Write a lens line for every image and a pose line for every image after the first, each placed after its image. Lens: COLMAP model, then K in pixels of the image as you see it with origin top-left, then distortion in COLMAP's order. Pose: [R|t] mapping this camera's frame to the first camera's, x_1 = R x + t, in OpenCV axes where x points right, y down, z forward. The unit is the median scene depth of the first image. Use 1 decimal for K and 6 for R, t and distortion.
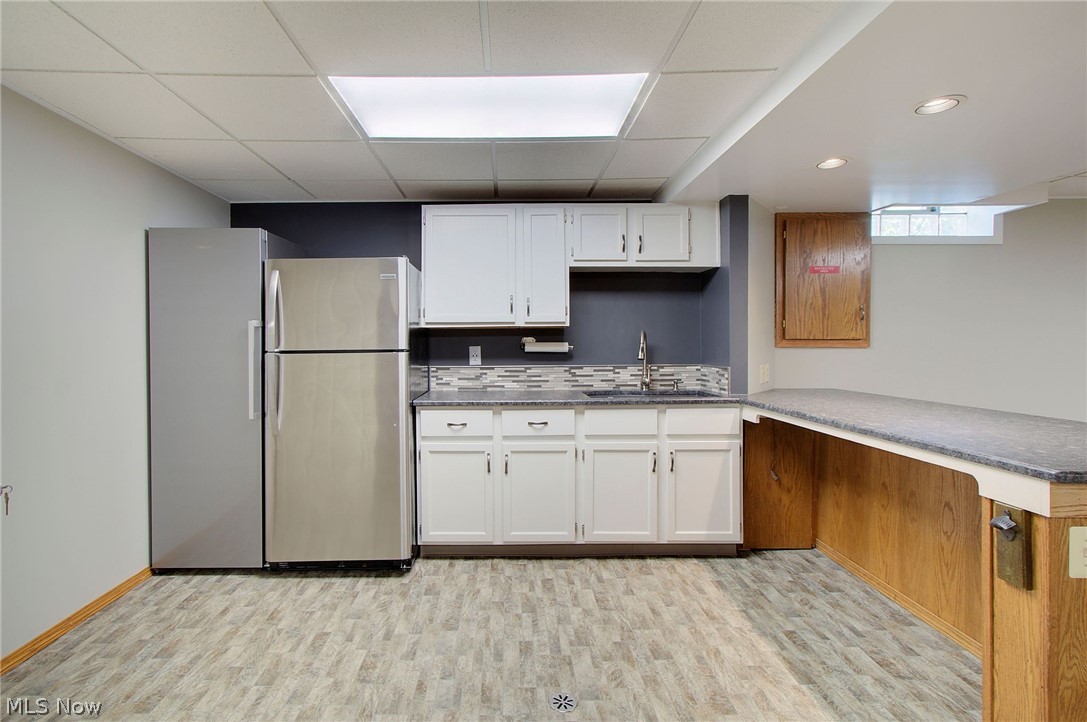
lens RADIAL K [[498.9, 0, 548.7], [0, 498.9, 344.8], [0, 0, 1]] dist [0.004361, 0.001375]
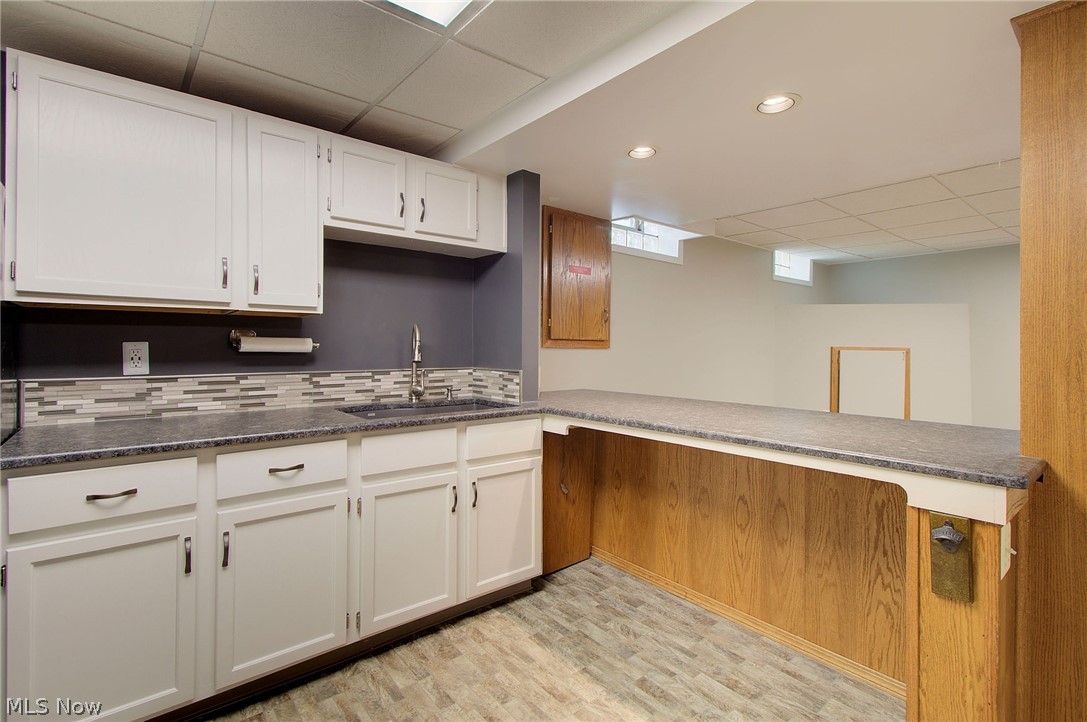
lens RADIAL K [[498.9, 0, 548.7], [0, 498.9, 344.8], [0, 0, 1]] dist [0.004361, 0.001375]
pose [[0.814002, 0.010085, 0.580775, -0.106286], [-0.009276, 0.999947, -0.004363, 0.004924], [-0.580788, -0.001836, 0.814053, 0.291046]]
